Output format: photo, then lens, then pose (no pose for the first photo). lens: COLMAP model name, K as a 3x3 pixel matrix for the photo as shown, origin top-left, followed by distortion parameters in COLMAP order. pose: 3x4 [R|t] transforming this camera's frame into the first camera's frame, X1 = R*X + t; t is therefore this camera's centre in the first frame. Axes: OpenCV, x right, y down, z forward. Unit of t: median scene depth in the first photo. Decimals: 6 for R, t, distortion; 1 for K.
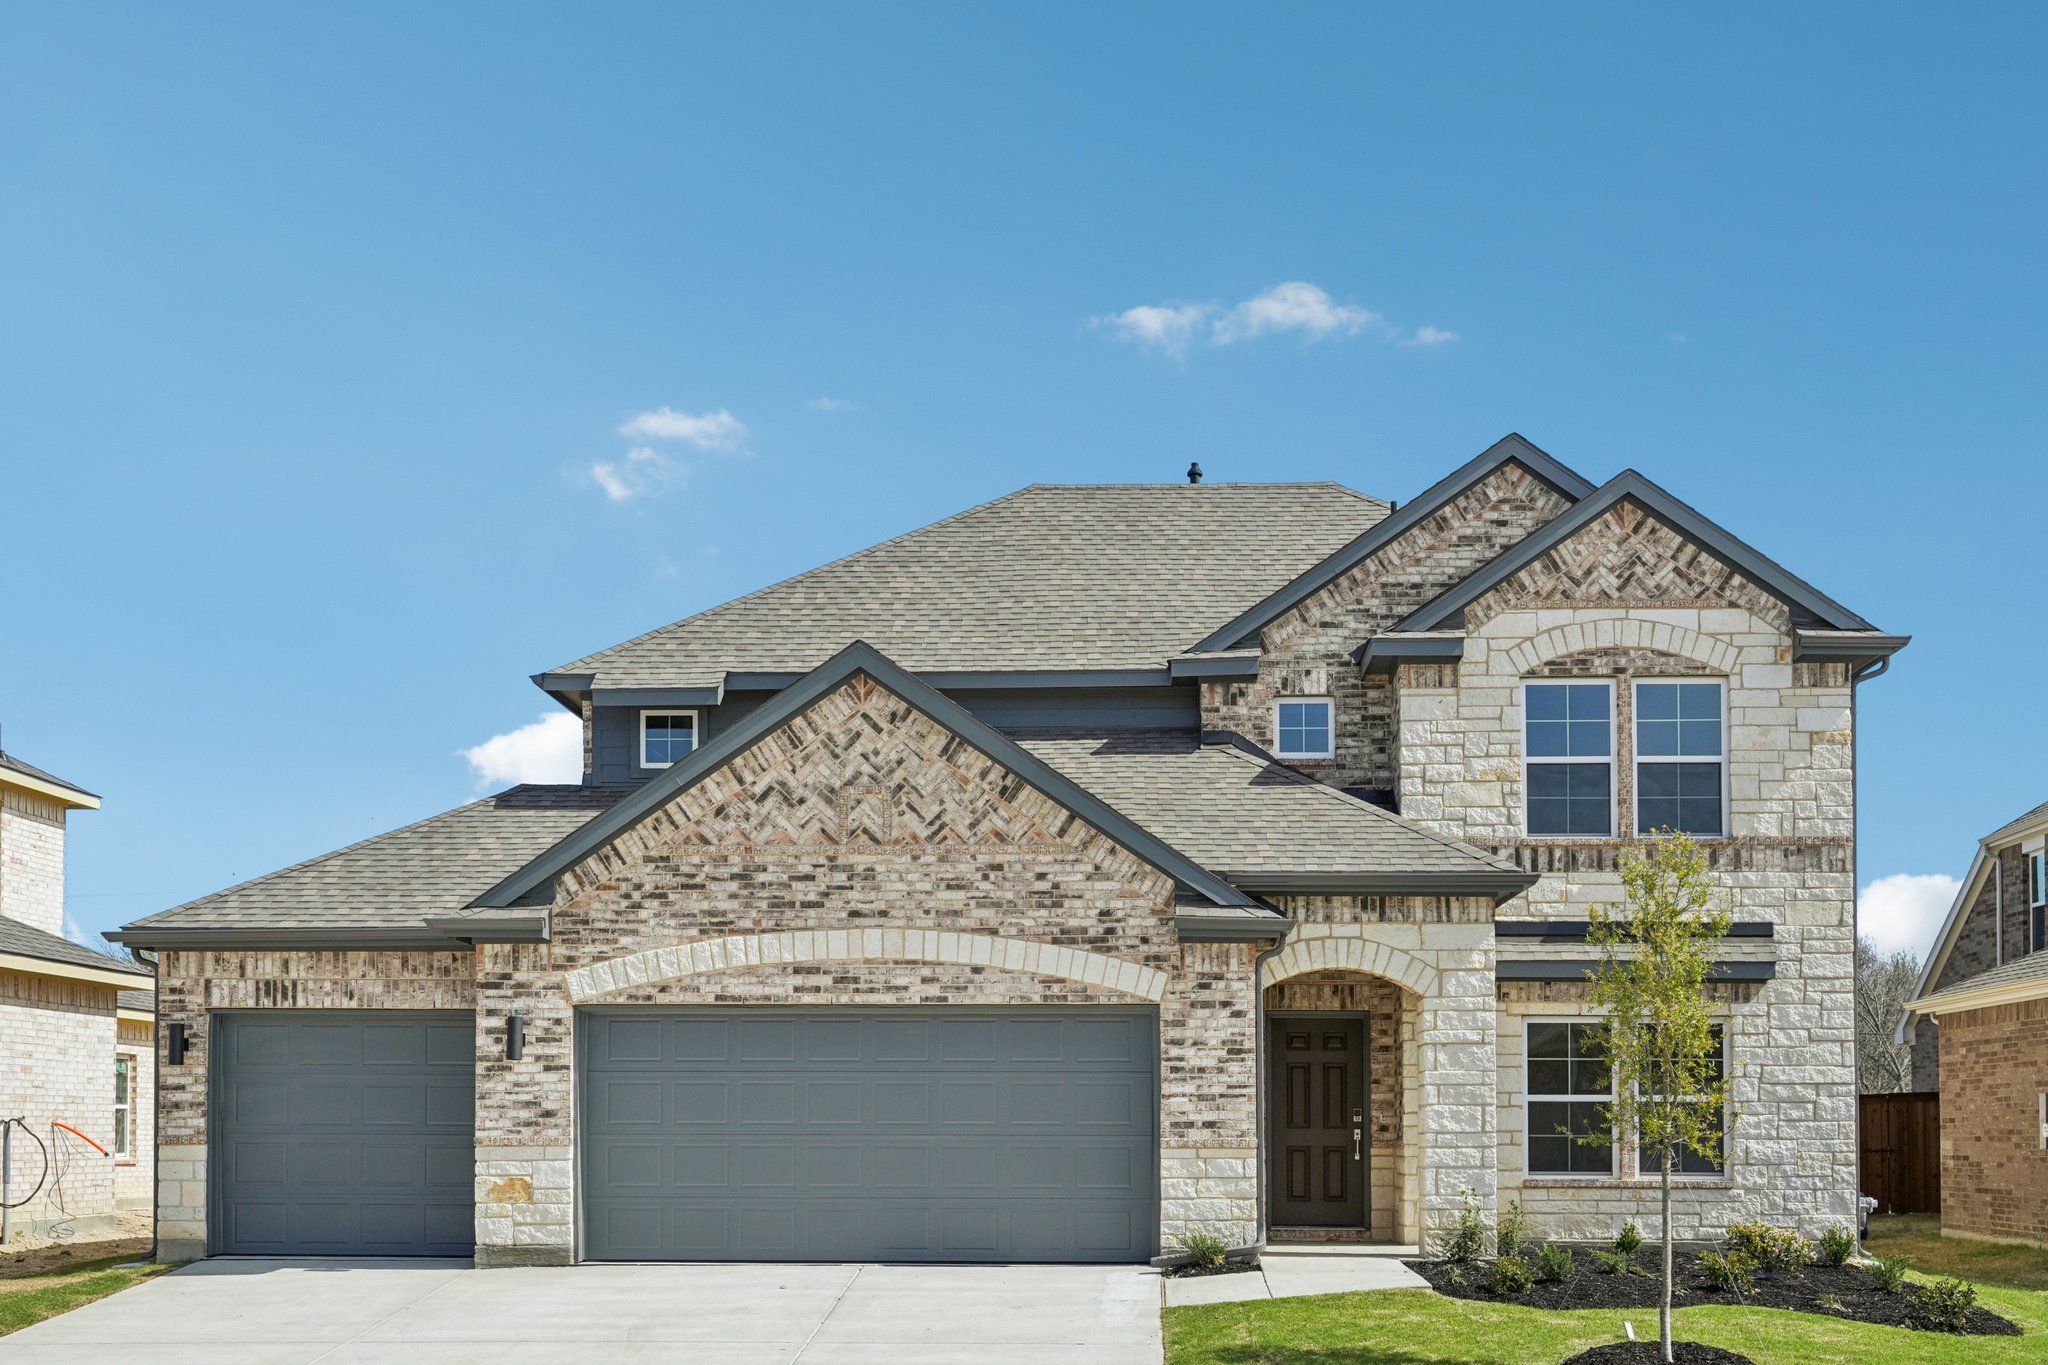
lens RADIAL K [[2409.1, 0, 1024.0], [0, 2409.1, 682.5], [0, 0, 1]] dist [-0.020021, 0.031501]
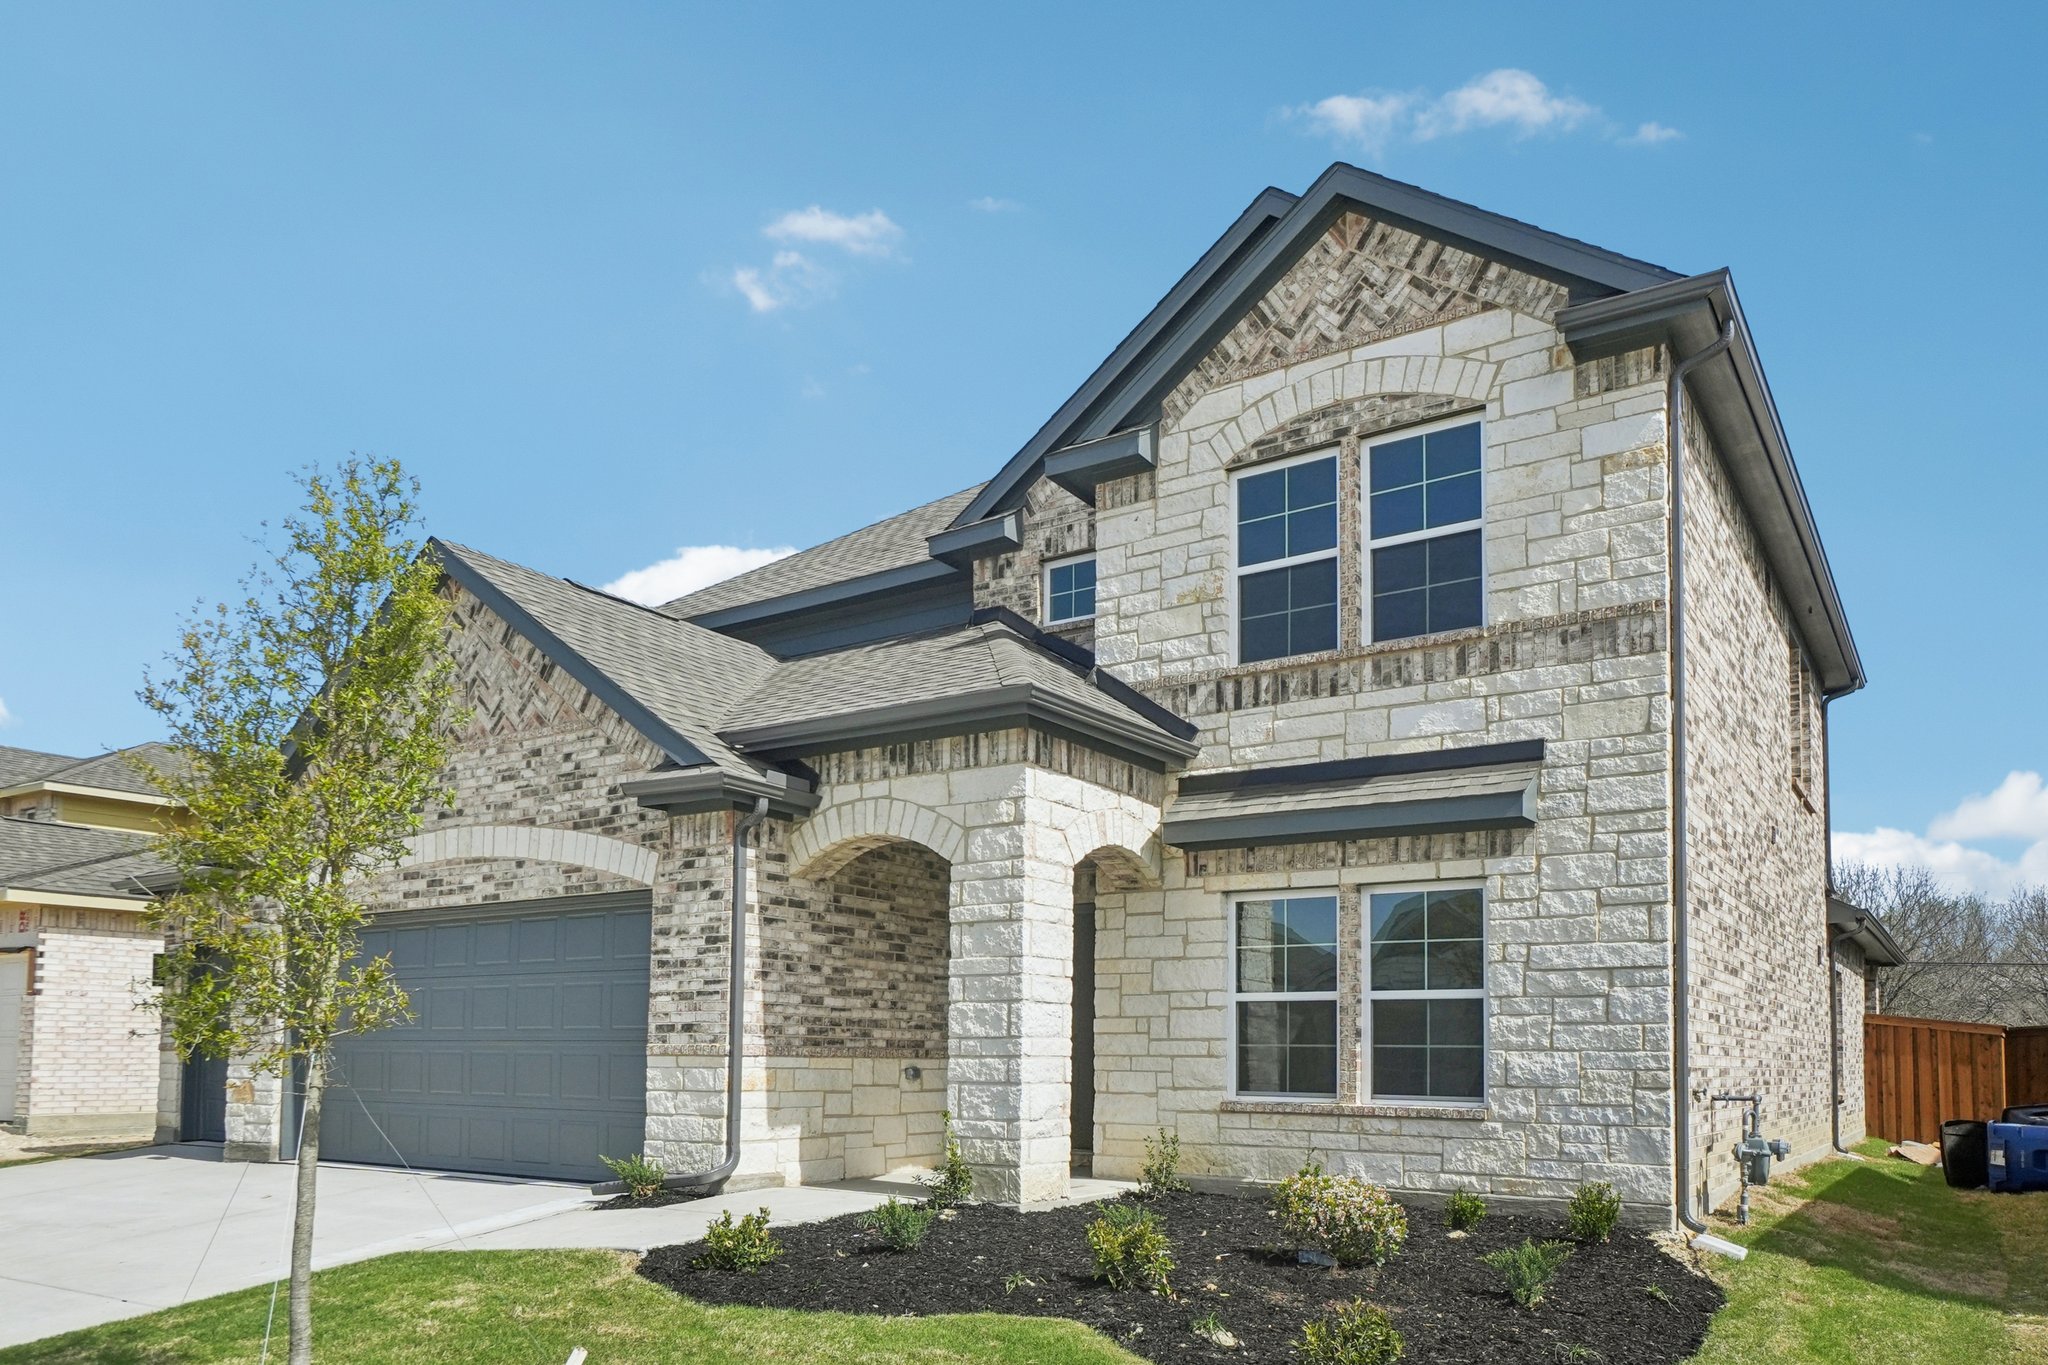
lens RADIAL K [[1439.9, 0, 1024.5], [0, 1439.9, 846.6], [0, 0, 1]] dist [-0.001397, -0.000721]
pose [[0.856268, -0.069879, -0.511783, 0.396540], [0.089379, 0.995905, 0.013559, 0.112668], [0.508740, -0.057352, 0.859008, 0.572377]]
